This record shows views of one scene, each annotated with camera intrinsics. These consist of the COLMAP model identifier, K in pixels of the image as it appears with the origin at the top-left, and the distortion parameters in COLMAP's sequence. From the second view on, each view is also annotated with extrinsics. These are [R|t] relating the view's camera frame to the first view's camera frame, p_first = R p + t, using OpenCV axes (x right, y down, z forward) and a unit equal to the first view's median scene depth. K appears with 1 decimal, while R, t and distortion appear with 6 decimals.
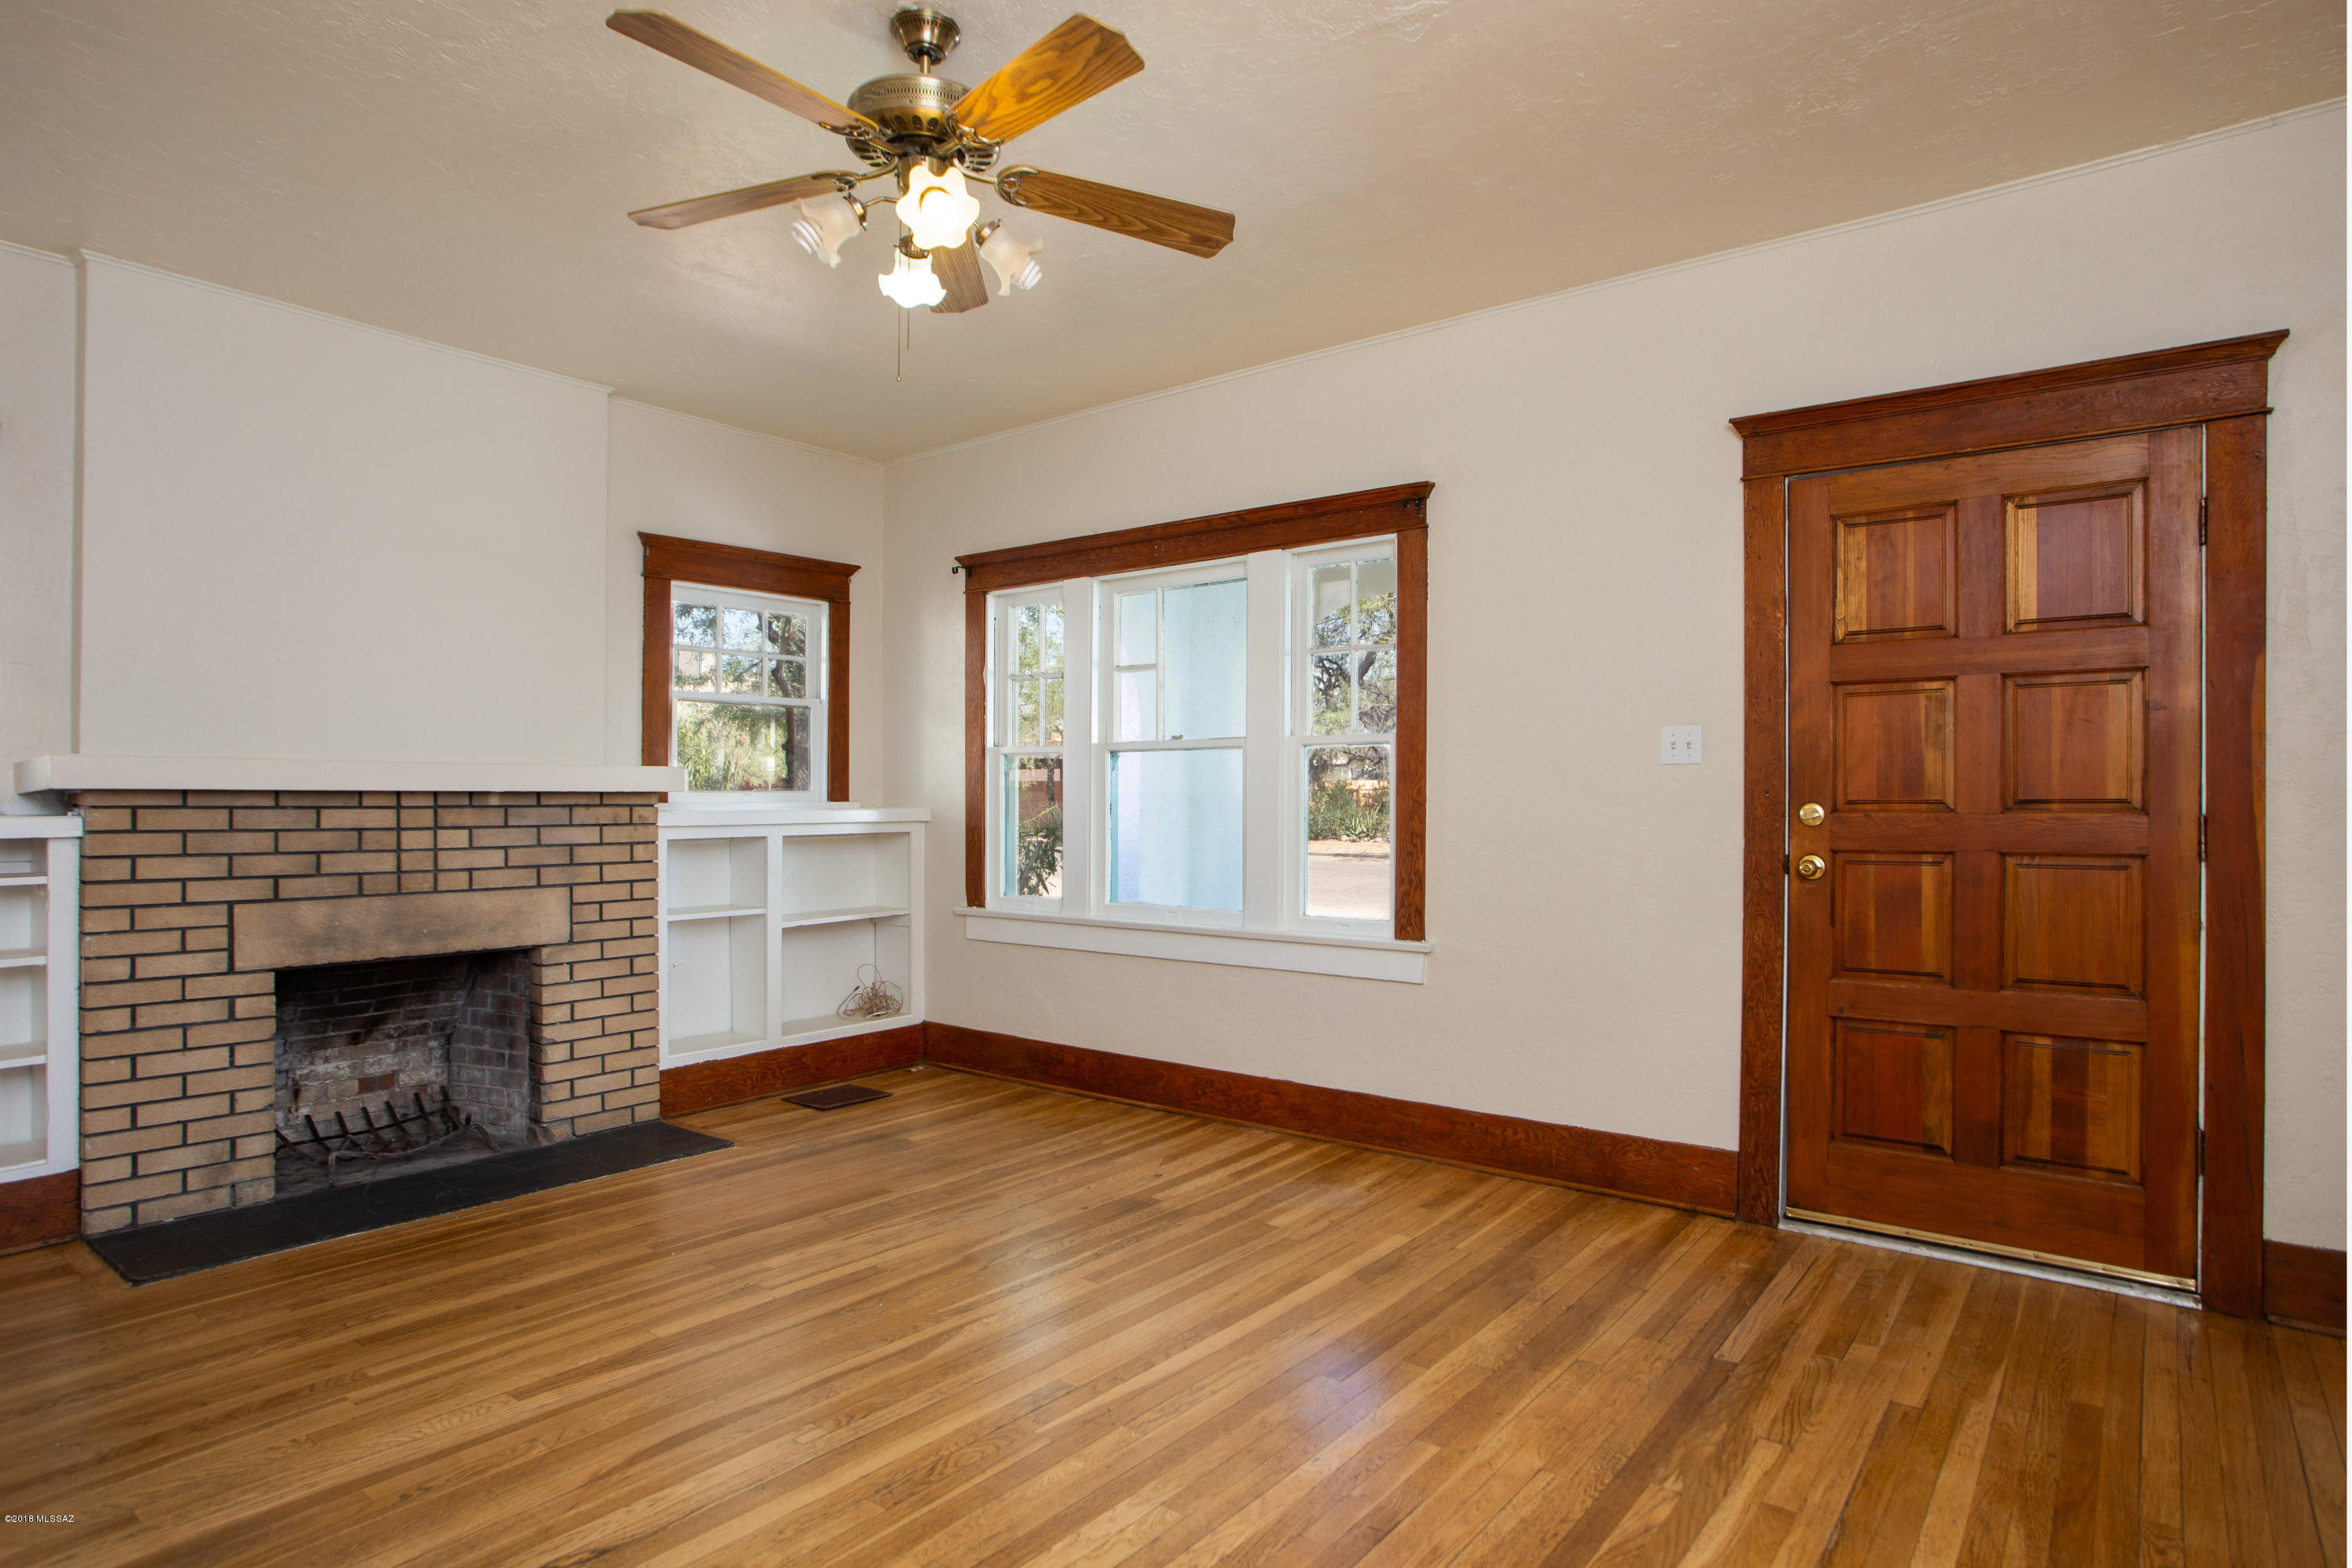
lens RADIAL K [[1242.5, 0, 1176.0], [0, 1242.5, 784.0], [0, 0, 1]] dist [-0.072007, 0.036608]
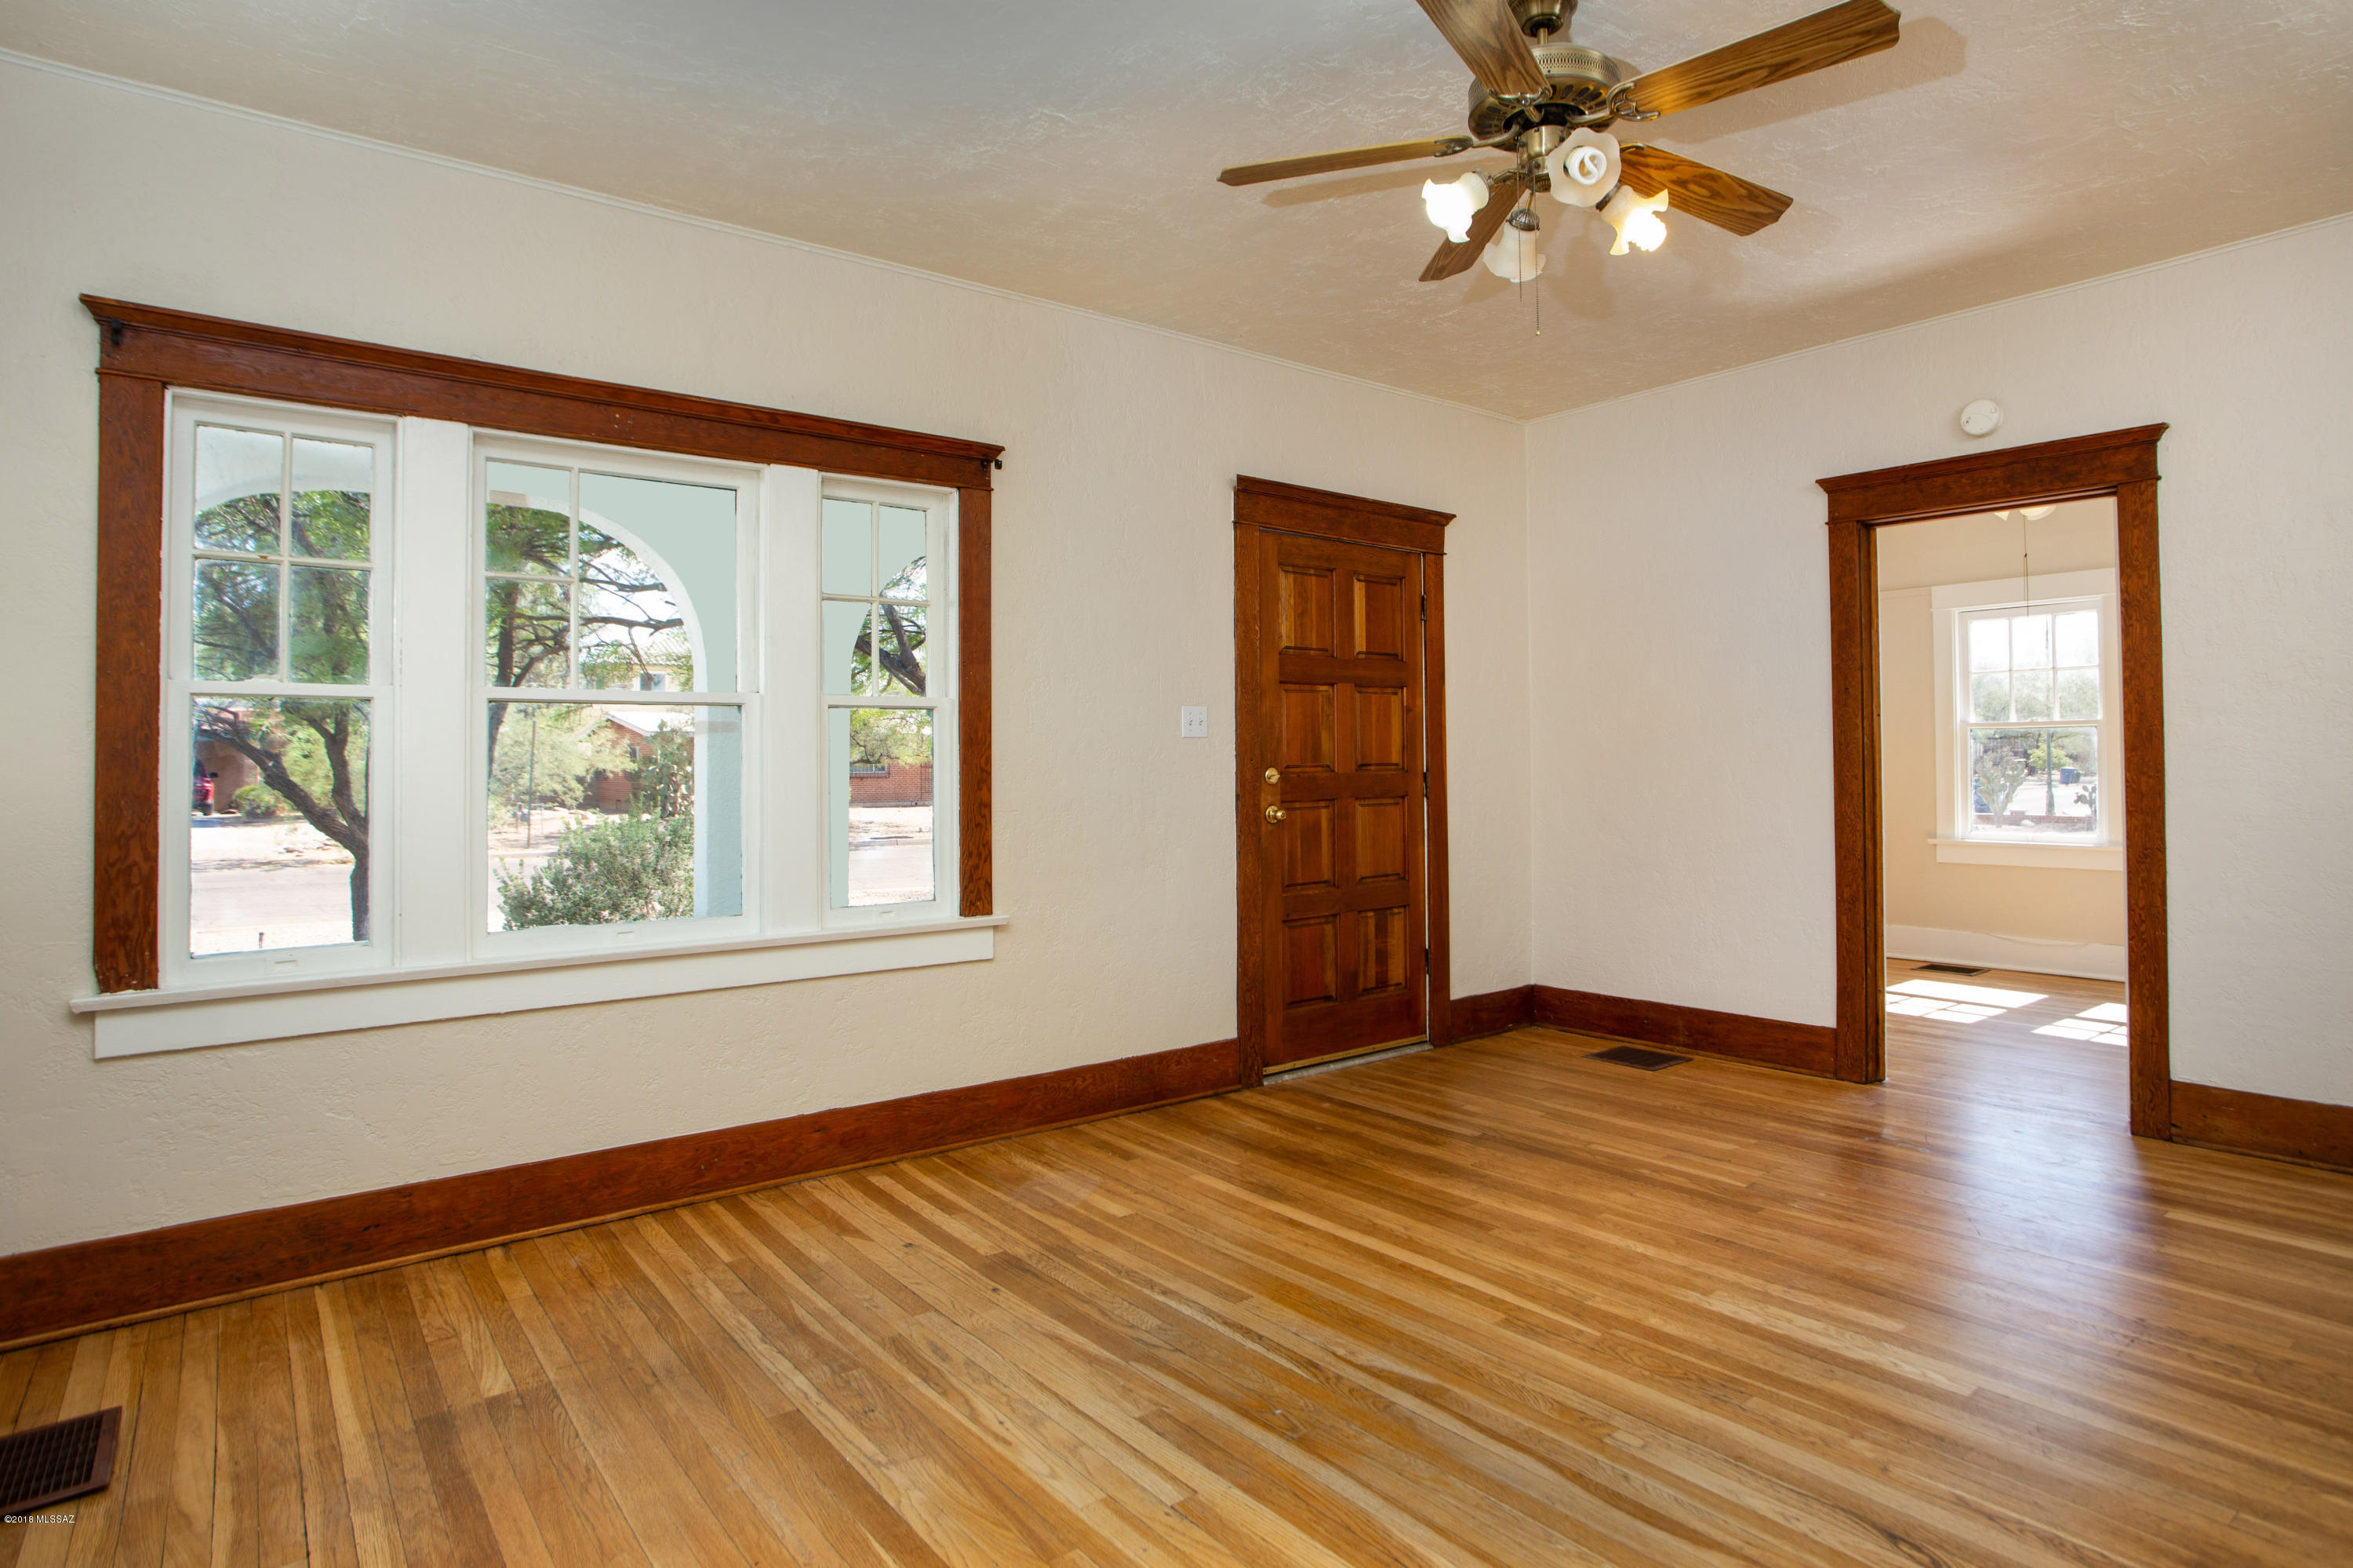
lens RADIAL K [[1287.4, 0, 1188.1], [0, 1287.4, 731.6], [0, 0, 1]] dist [-0.073382, 0.038587]
pose [[0.241060, 0.021550, 0.970271, -0.742938], [-0.000828, 0.999758, -0.021999, 0.005039], [-0.970510, 0.004500, 0.241019, 0.606843]]
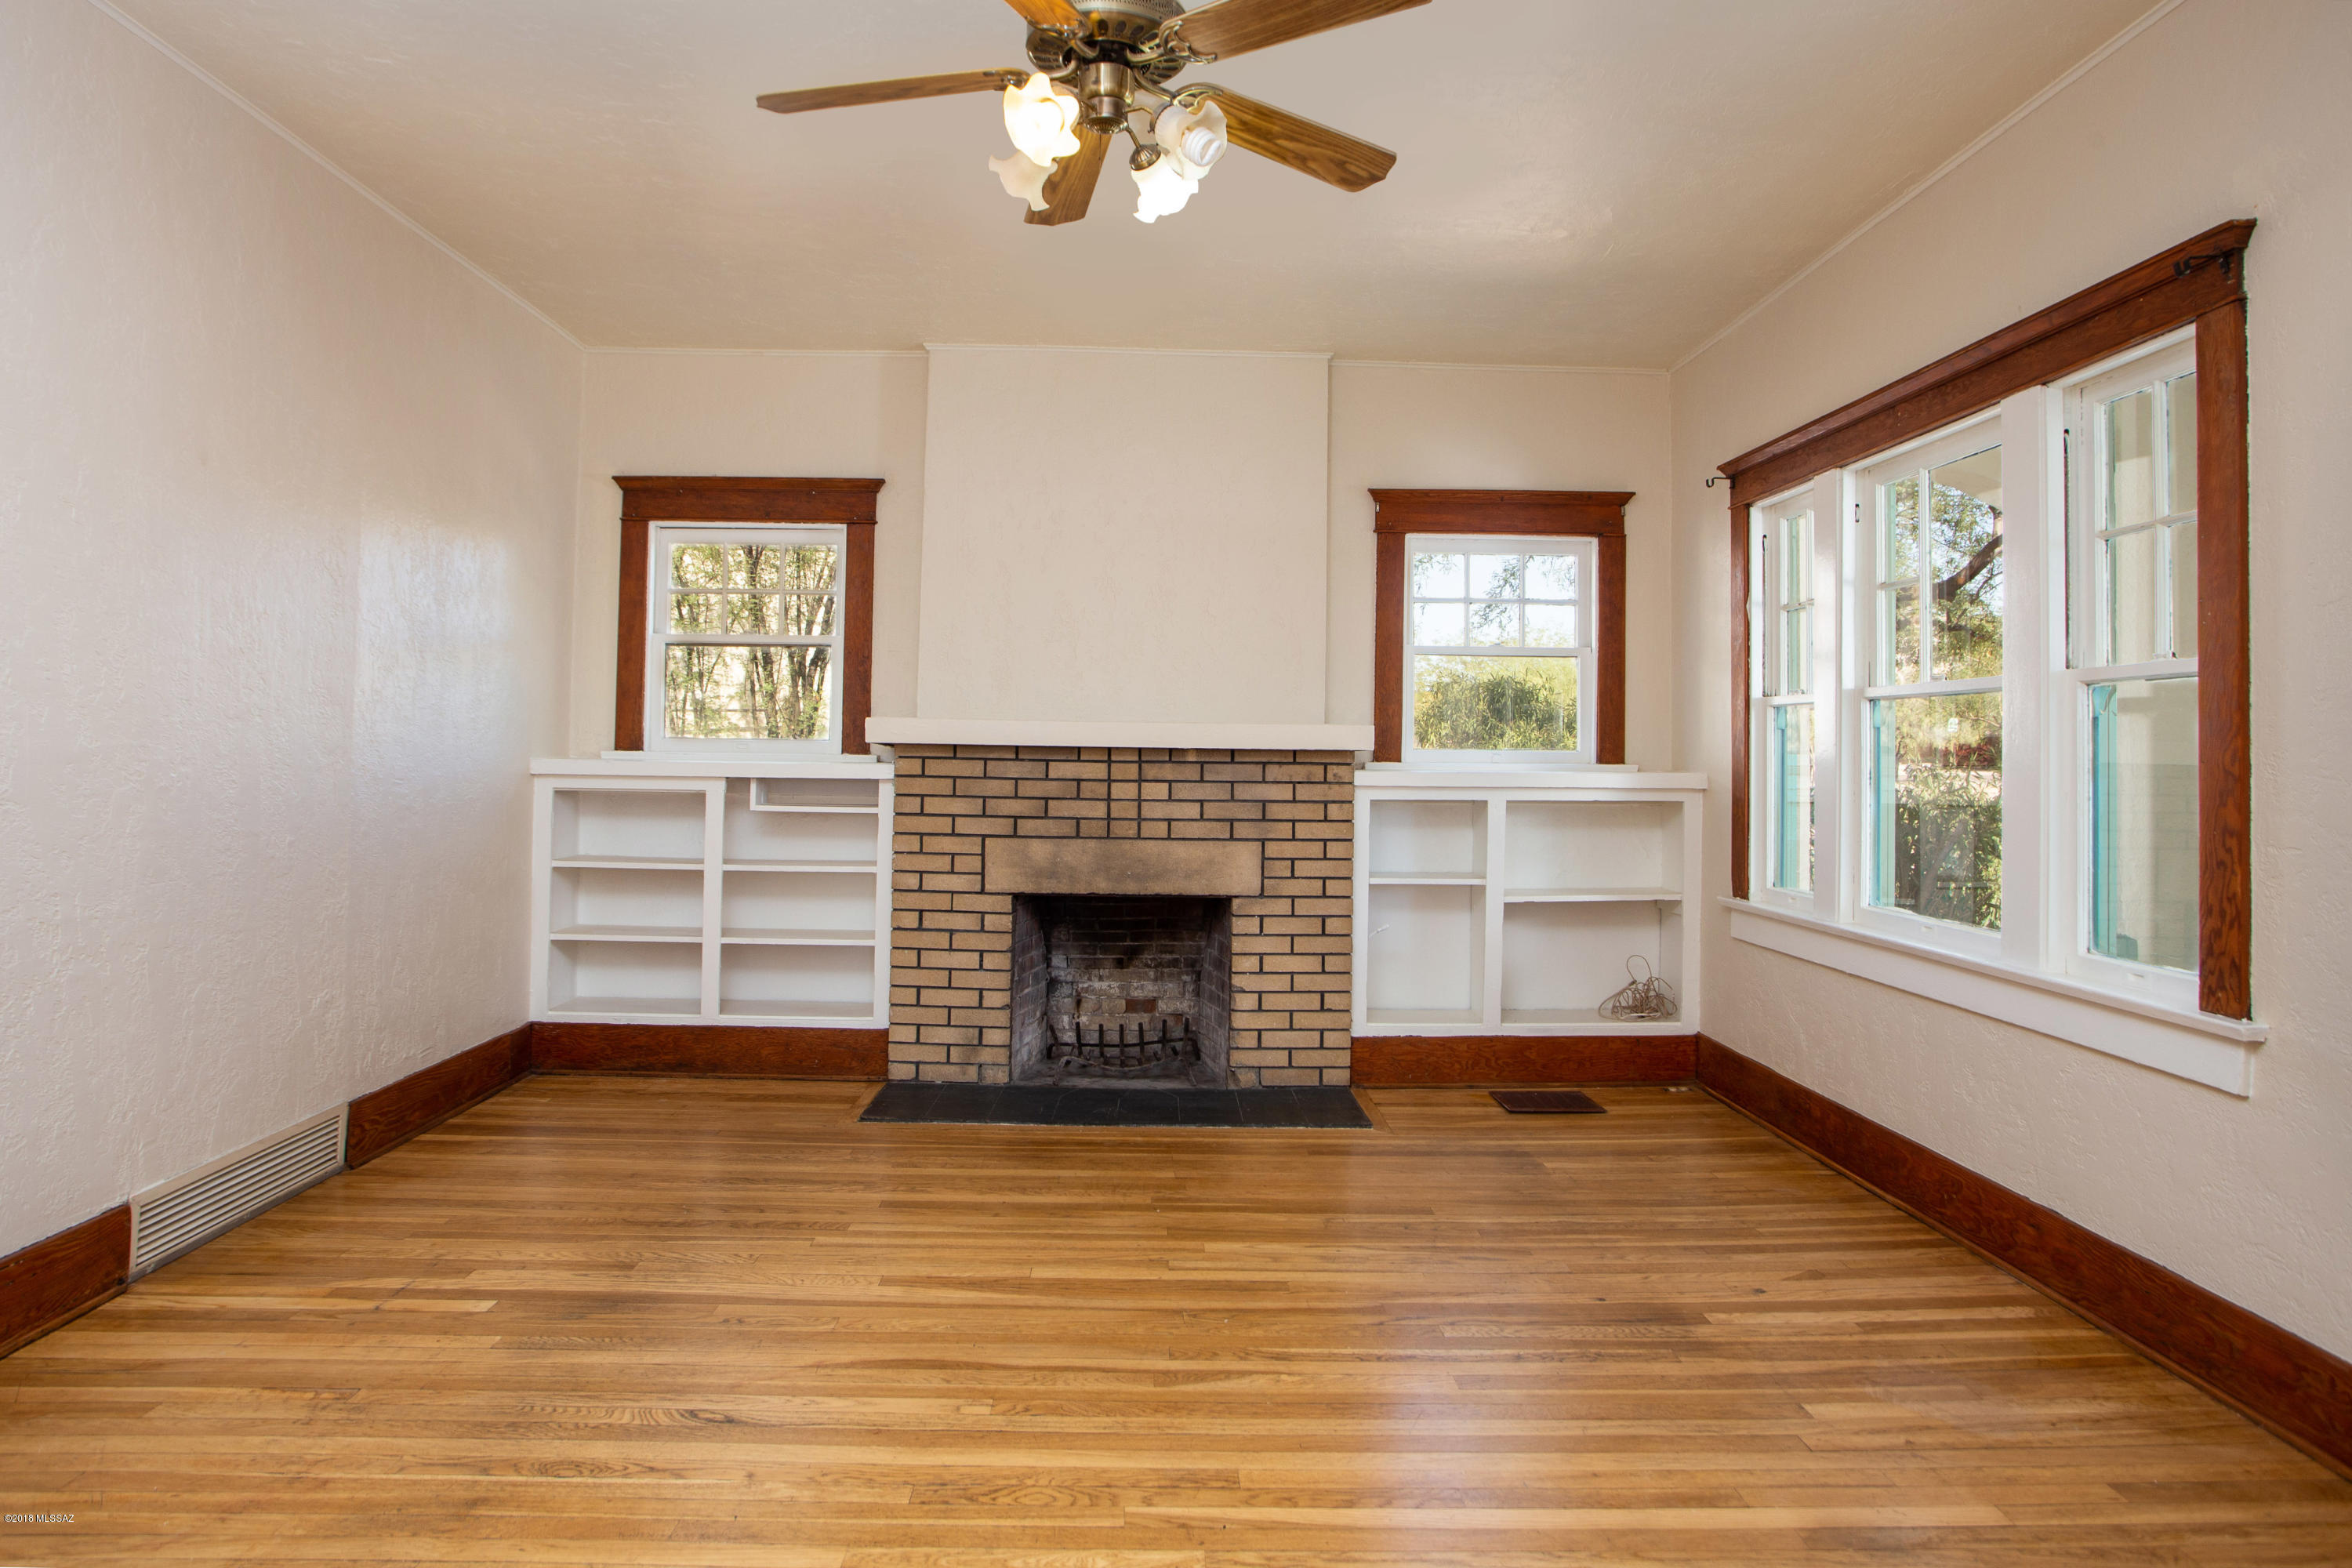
lens RADIAL K [[1315.8, 0, 1182.2], [0, 1315.8, 695.3], [0, 0, 1]] dist [-0.079398, 0.040731]
pose [[0.642470, -0.025110, -0.765900, 0.334878], [-0.006277, 0.999257, -0.038027, 0.003460], [0.766285, 0.029238, 0.641835, 0.250671]]
